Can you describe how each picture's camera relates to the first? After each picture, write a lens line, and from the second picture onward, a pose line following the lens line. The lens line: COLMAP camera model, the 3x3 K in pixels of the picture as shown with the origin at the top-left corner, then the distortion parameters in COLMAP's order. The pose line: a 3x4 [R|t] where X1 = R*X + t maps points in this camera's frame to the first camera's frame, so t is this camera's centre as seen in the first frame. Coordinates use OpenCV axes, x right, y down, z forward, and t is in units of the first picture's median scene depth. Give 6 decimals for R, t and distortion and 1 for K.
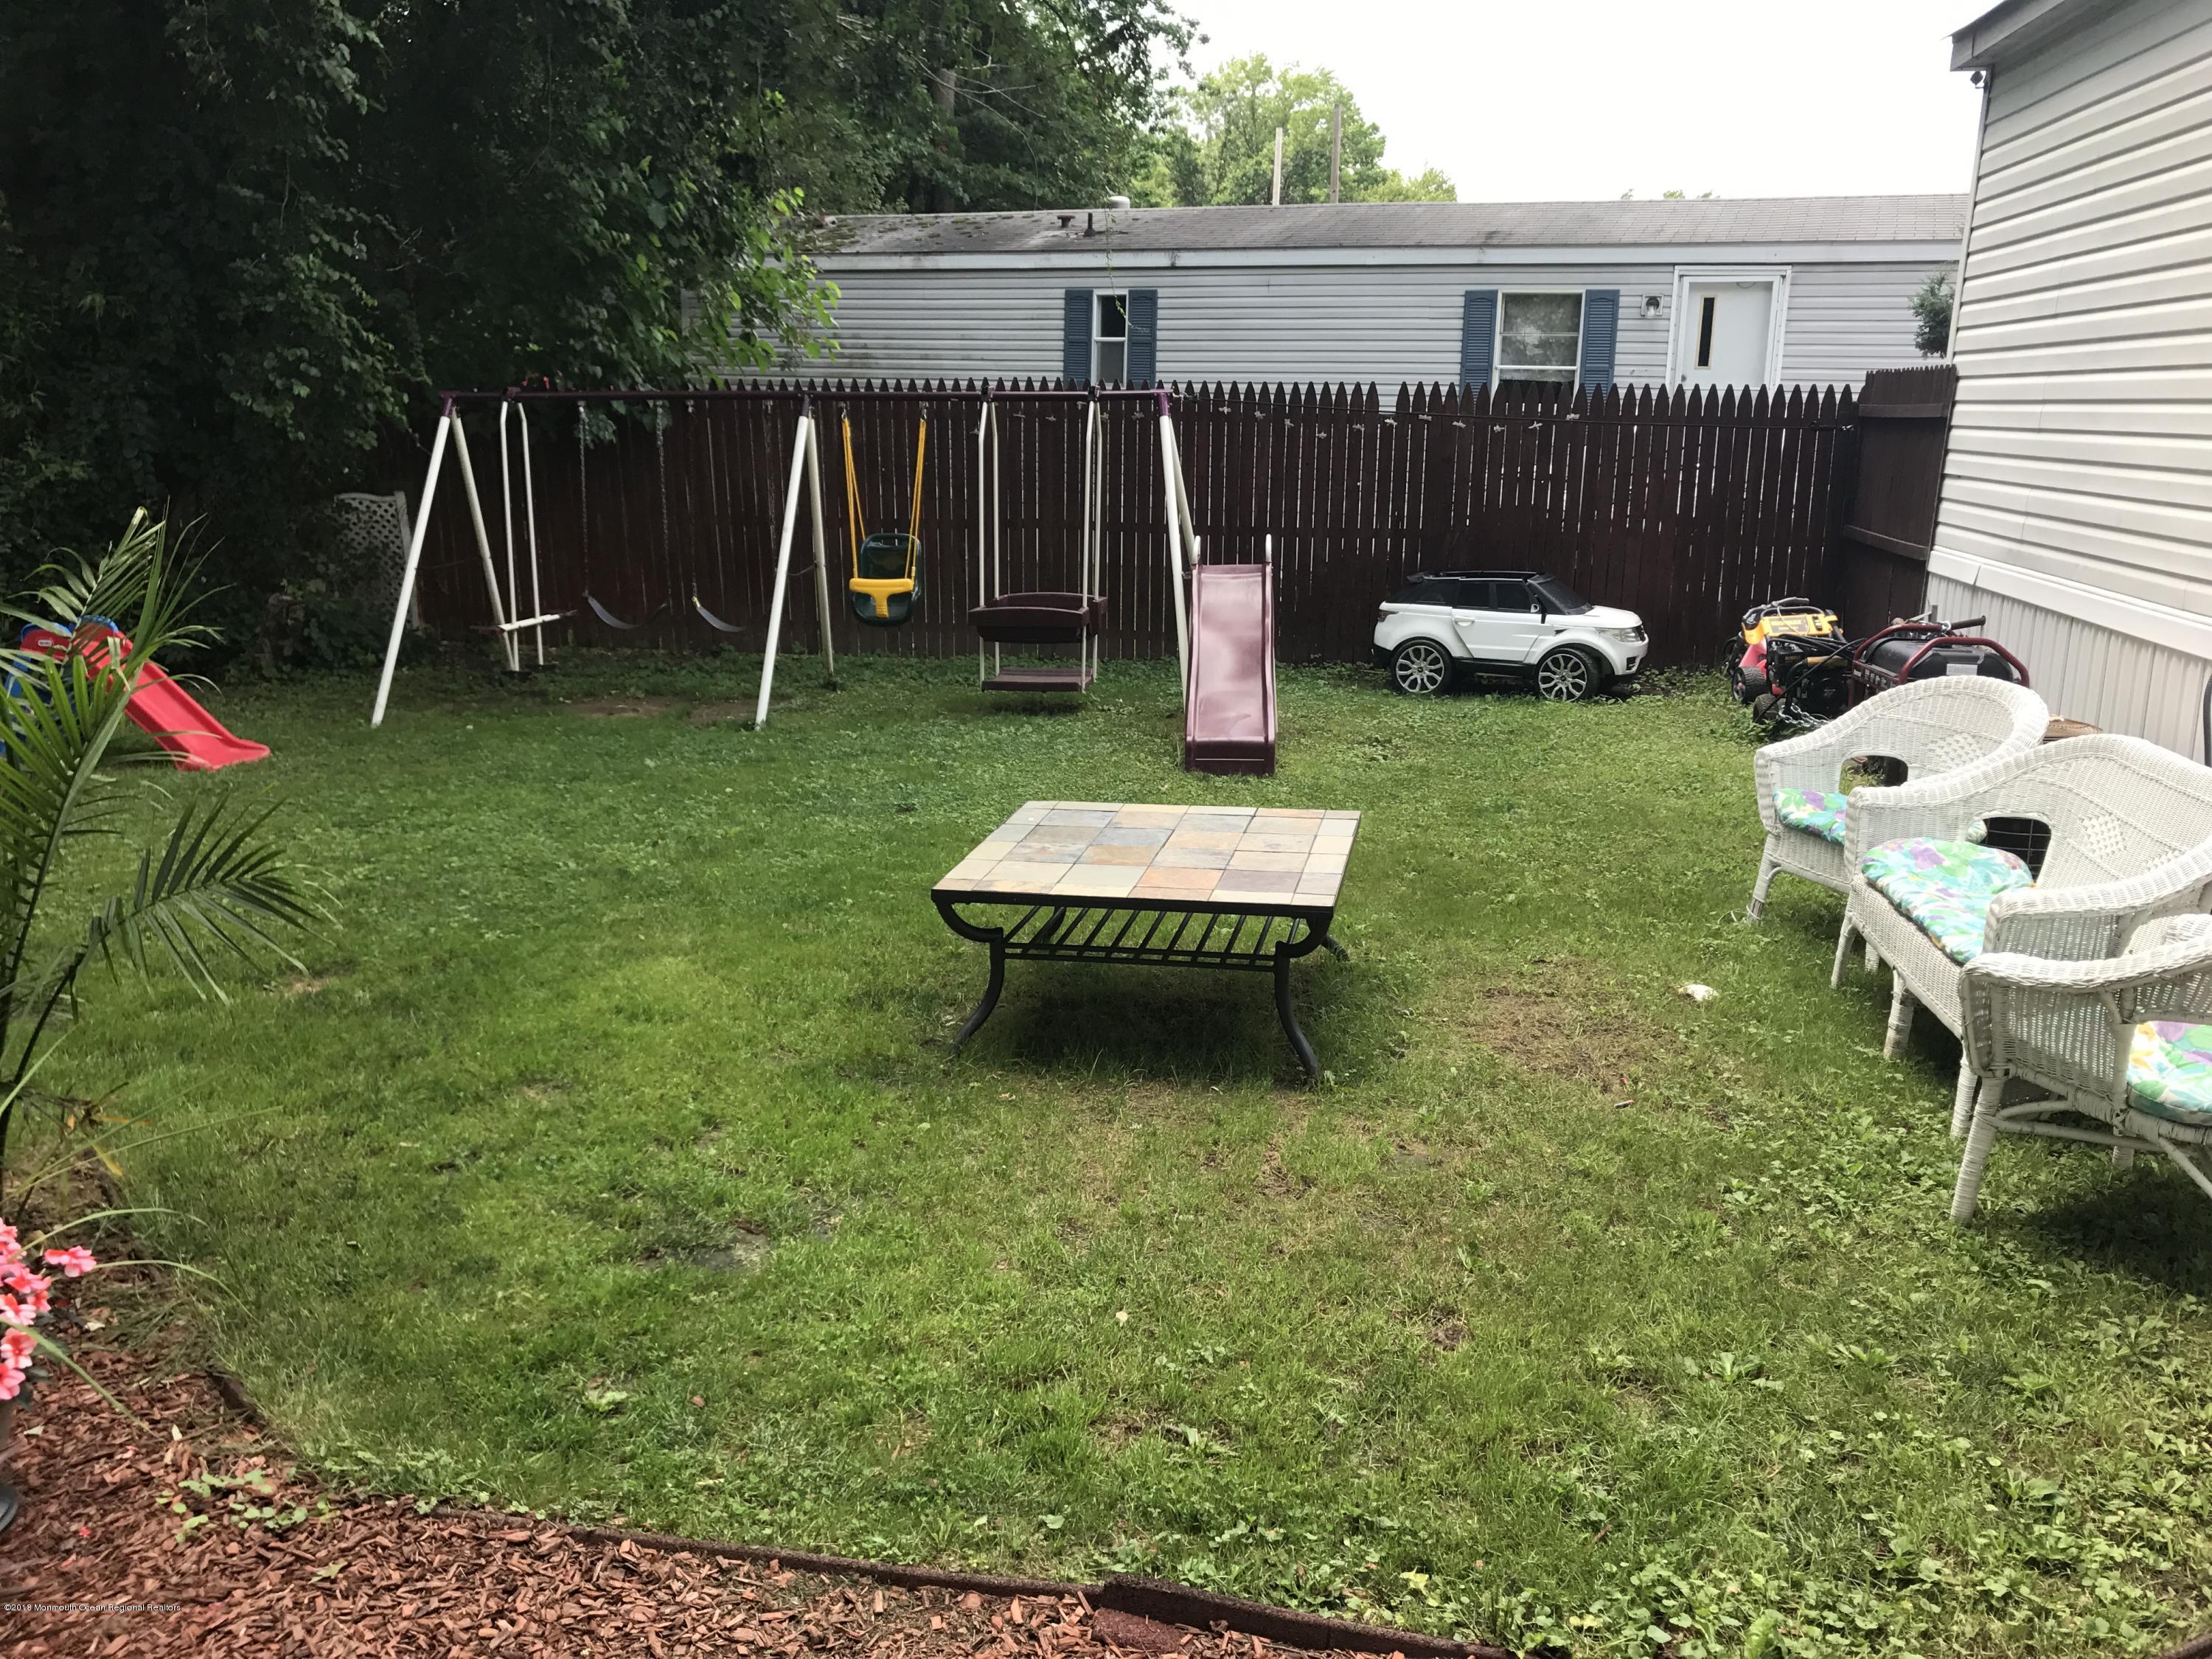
lens RADIAL K [[1825.7, 0, 1106.0], [0, 1825.7, 829.5], [0, 0, 1]] dist [0.019475, 0.003851]
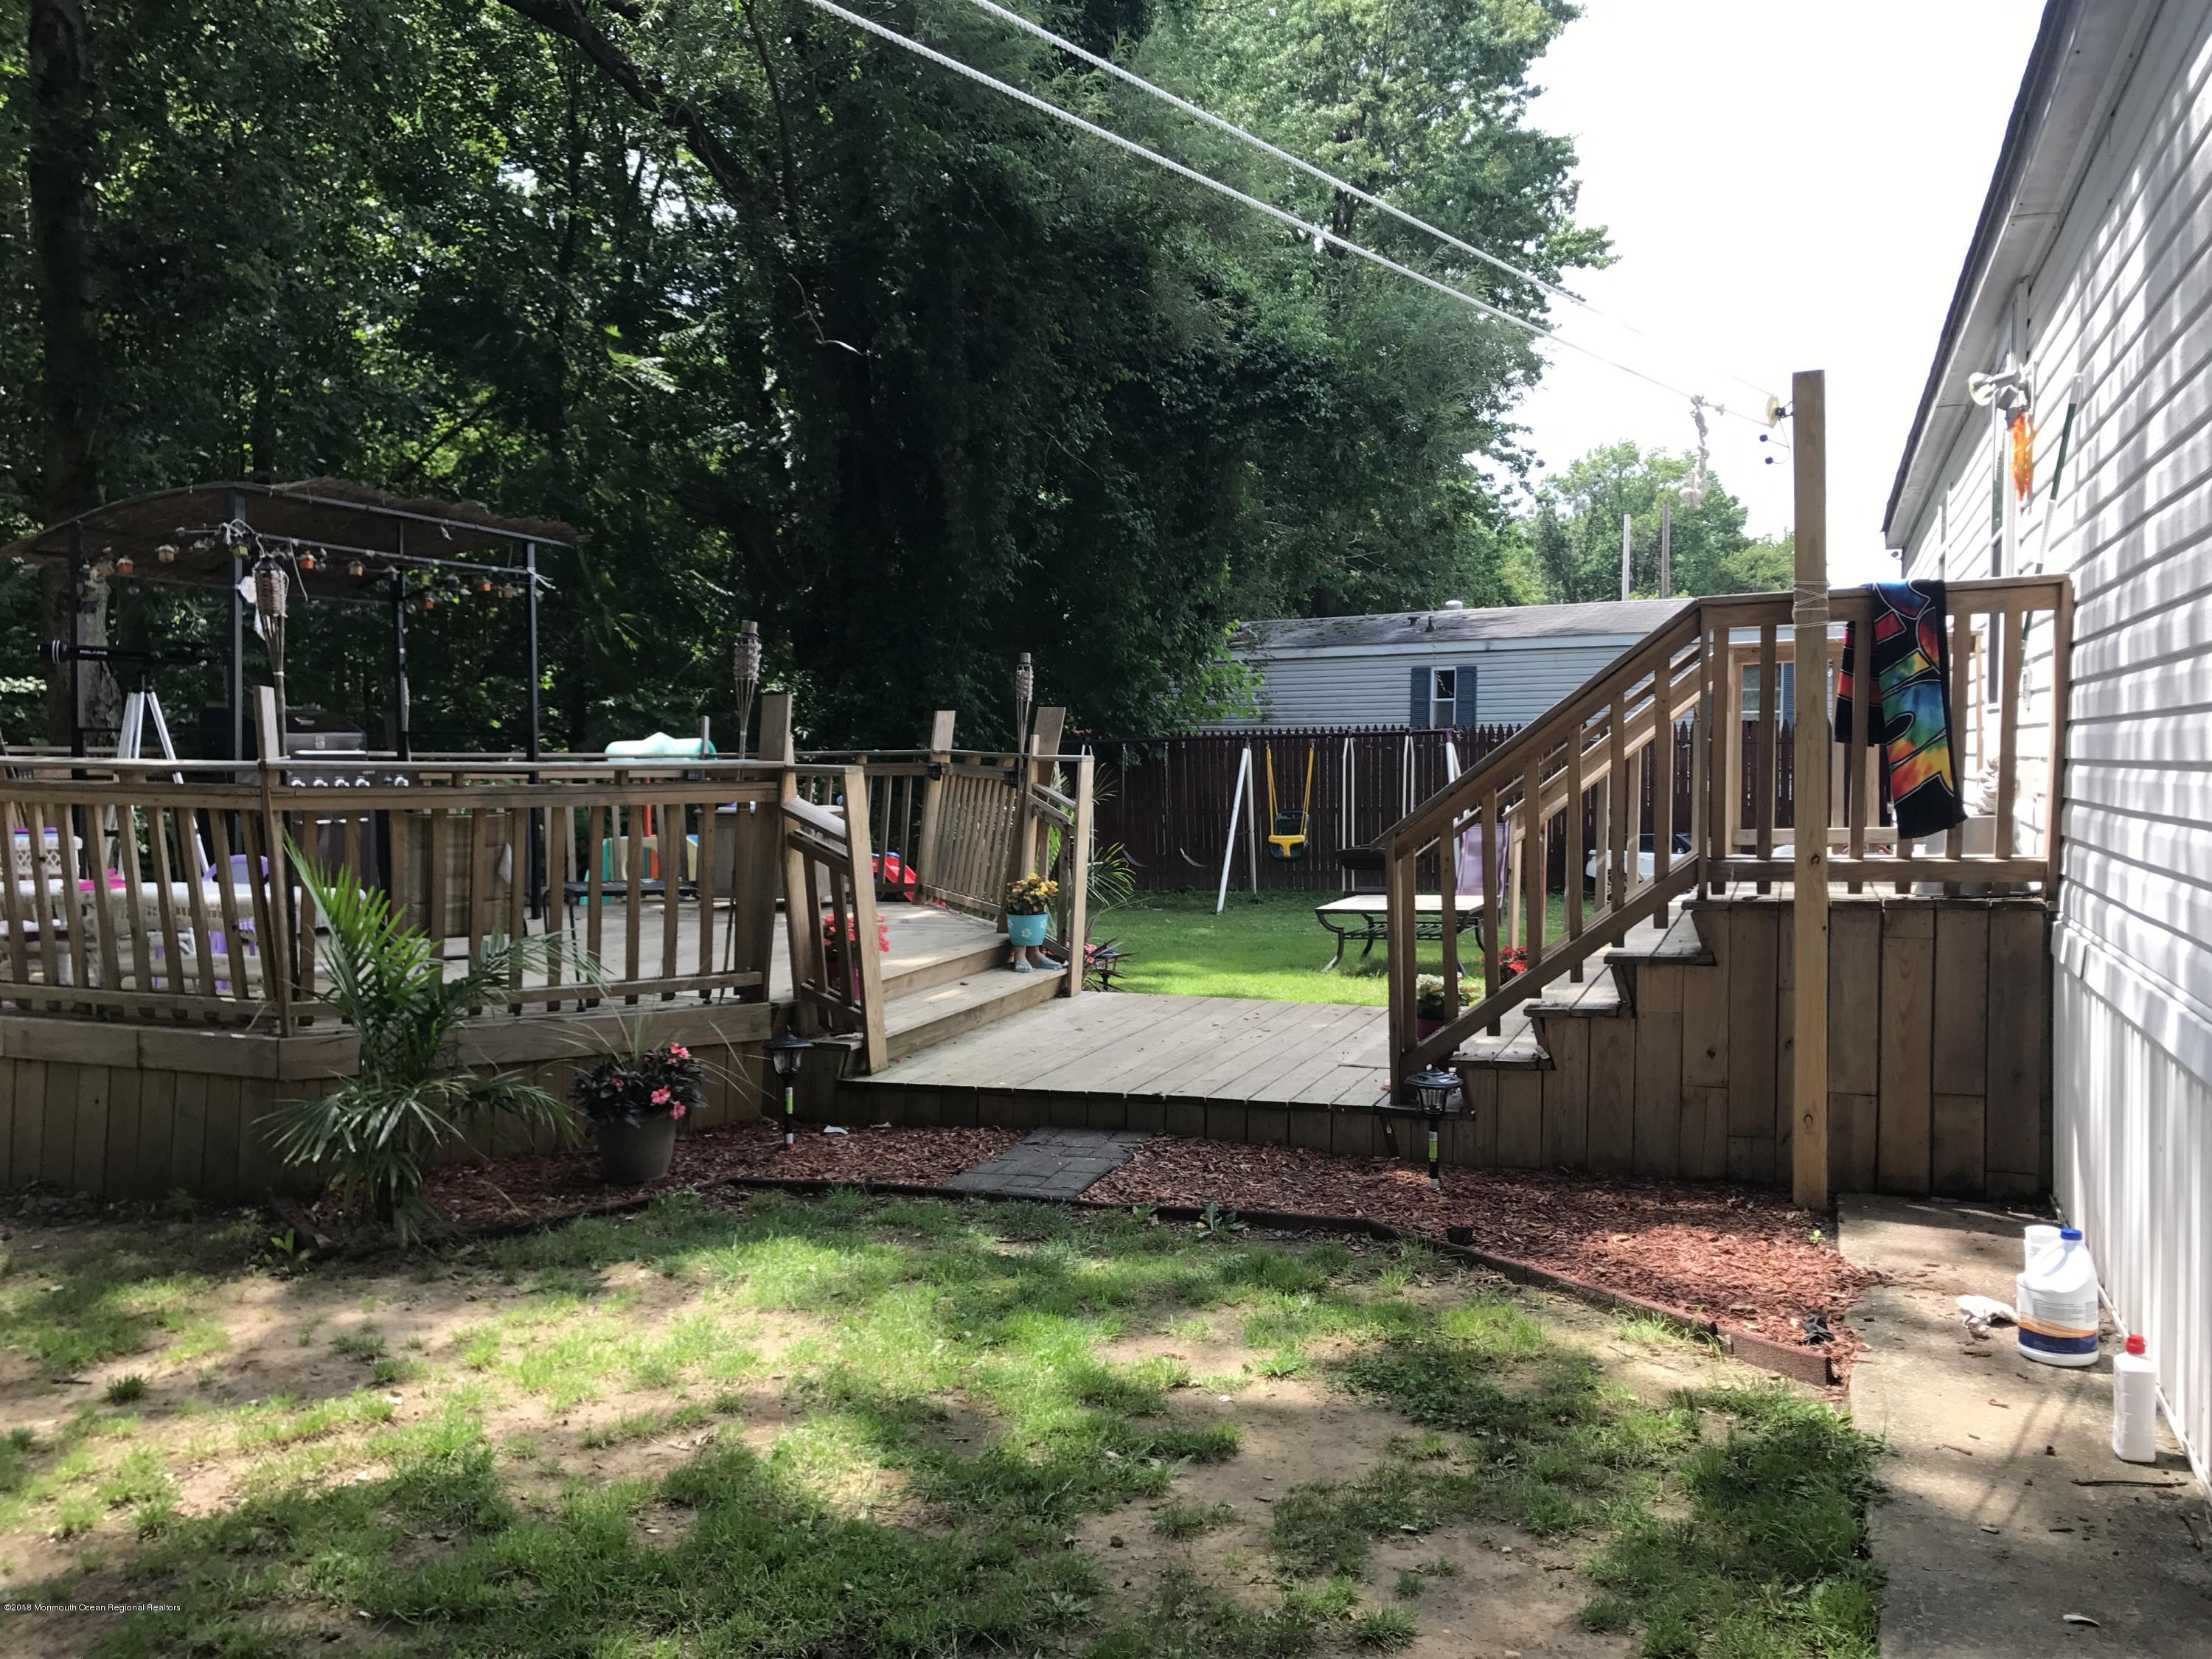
lens RADIAL K [[1847.5, 0, 1106.0], [0, 1847.5, 829.5], [0, 0, 1]] dist [-0.006316, 0.010592]
pose [[0.978267, -0.010346, -0.207089, 0.079479], [-0.029335, 0.981803, -0.187625, 0.203314], [0.205262, 0.189622, 0.960162, -0.782672]]
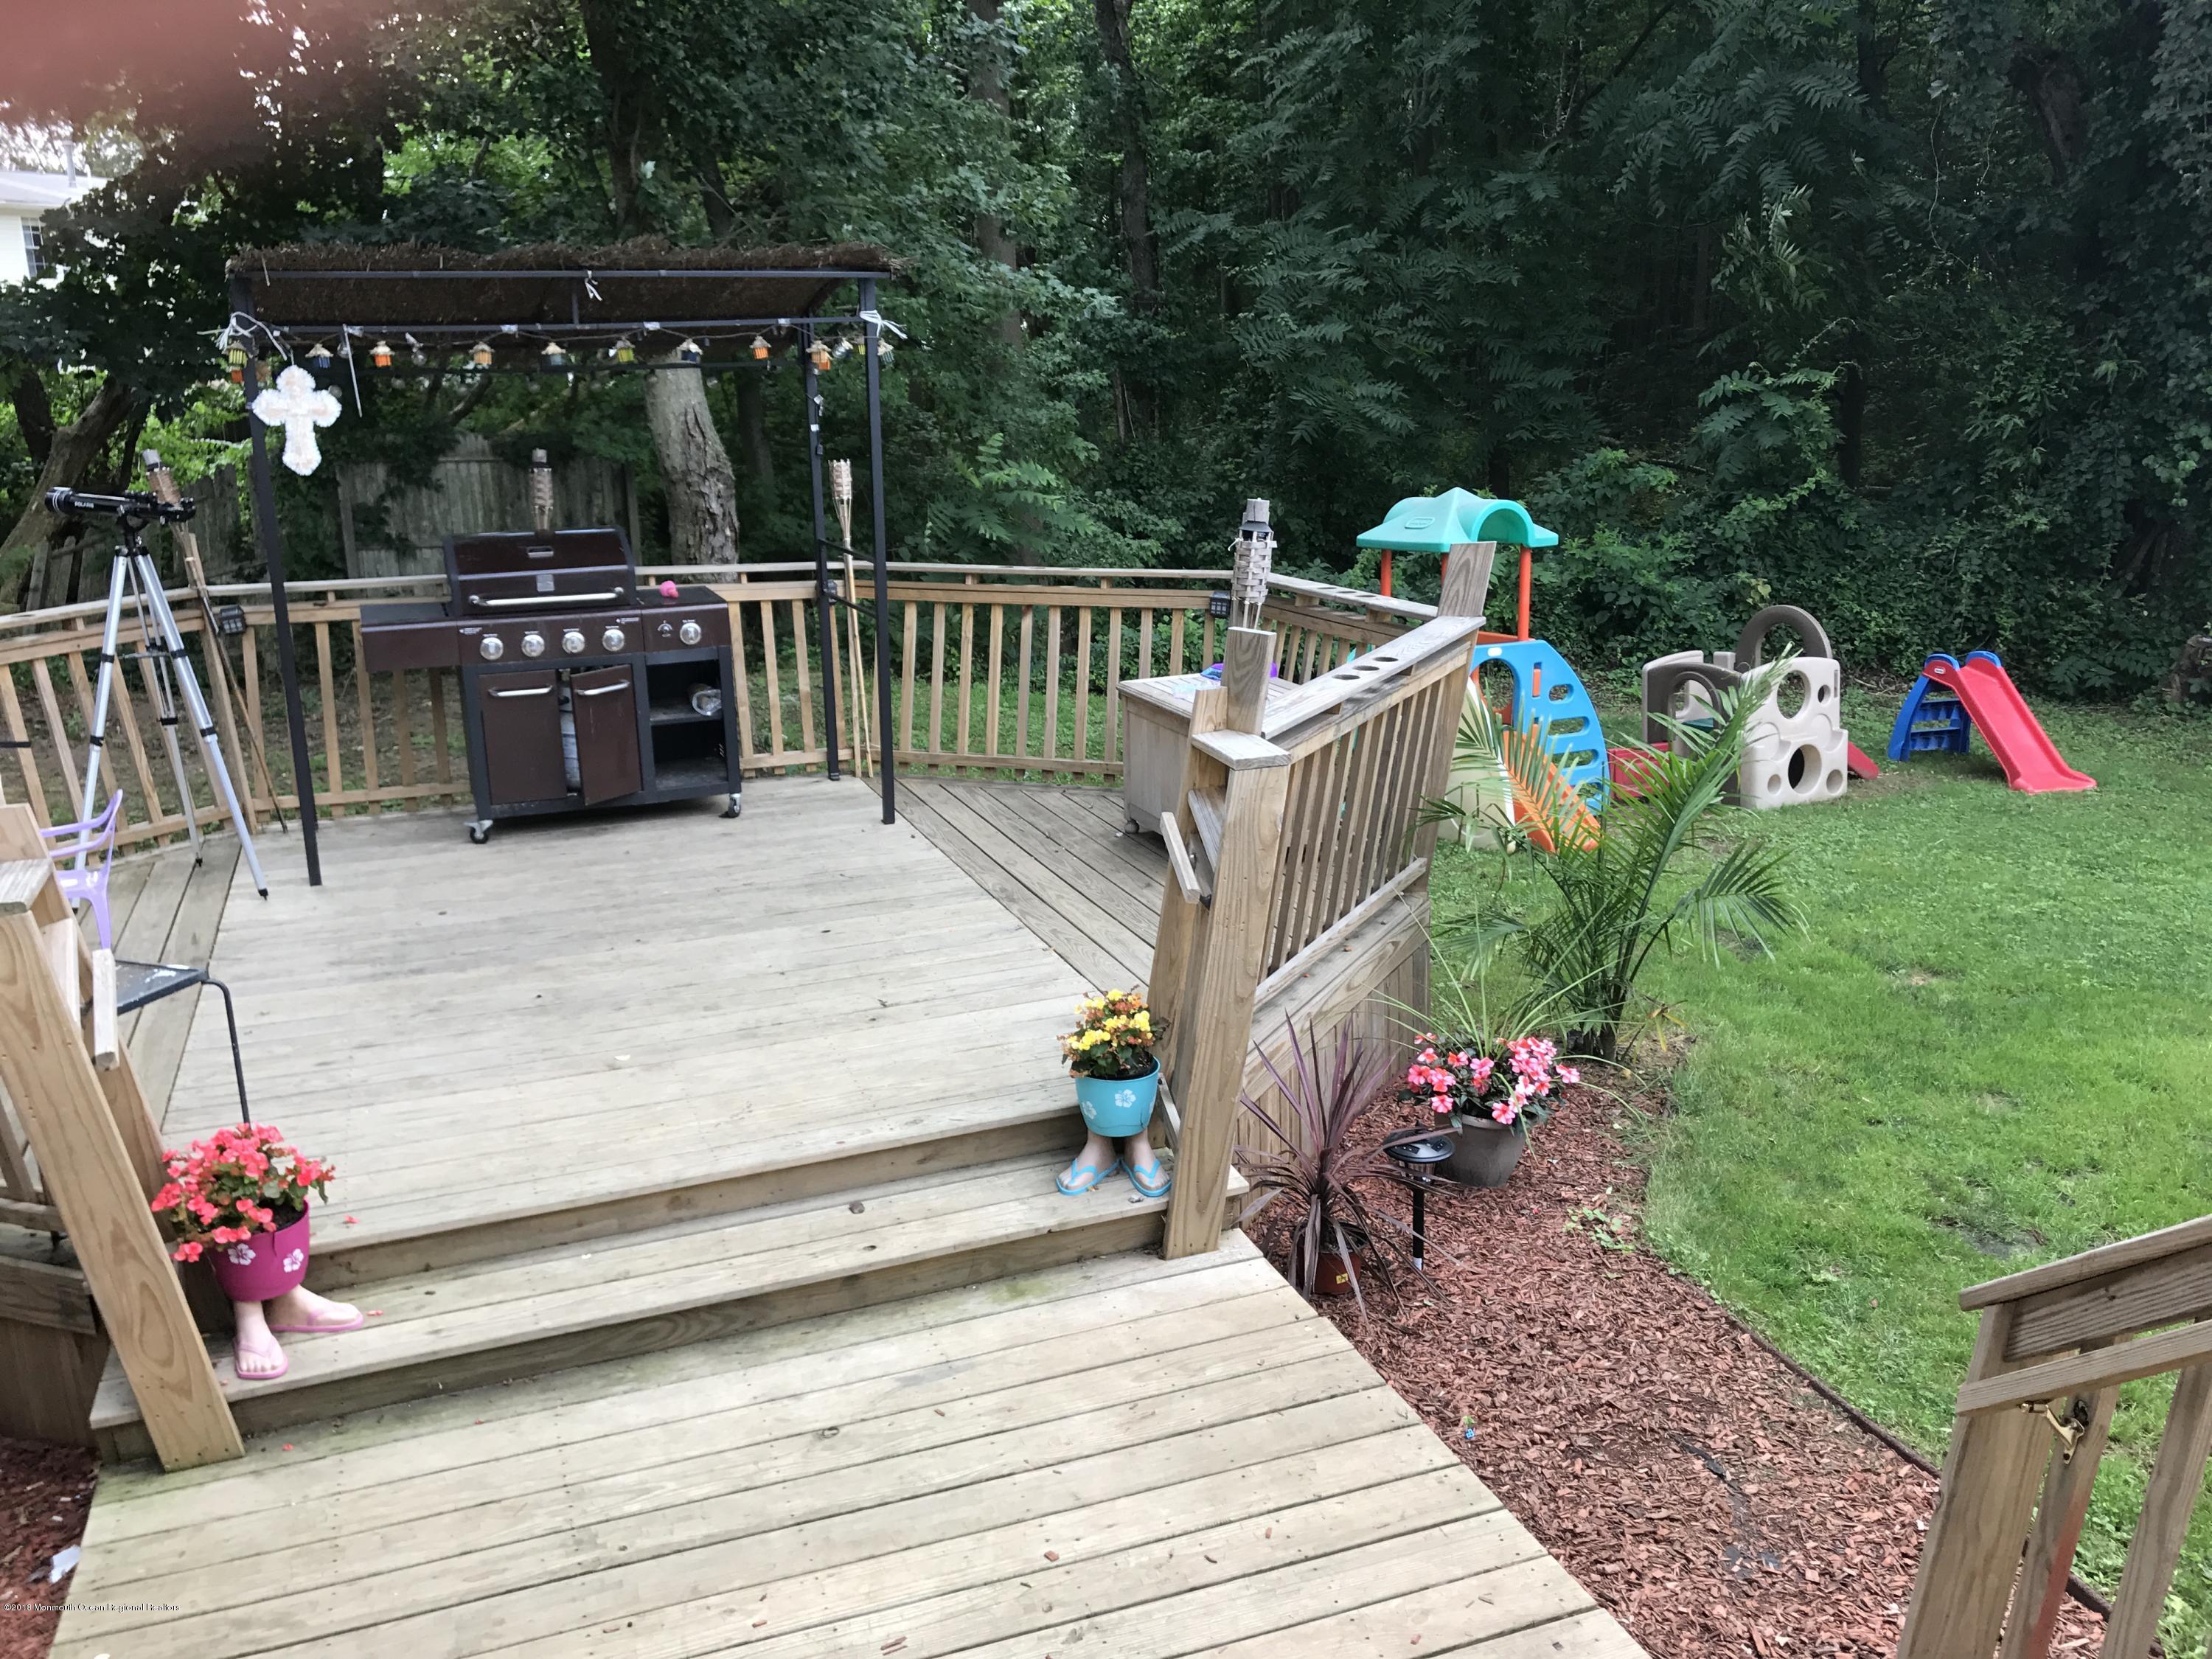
lens RADIAL K [[1847.5, 0, 1106.0], [0, 1847.5, 829.5], [0, 0, 1]] dist [-0.006316, 0.010592]
pose [[0.482405, 0.197278, -0.853444, 0.227148], [-0.176156, 0.976253, 0.126095, -0.048608], [0.858053, 0.089511, 0.505701, -0.112581]]
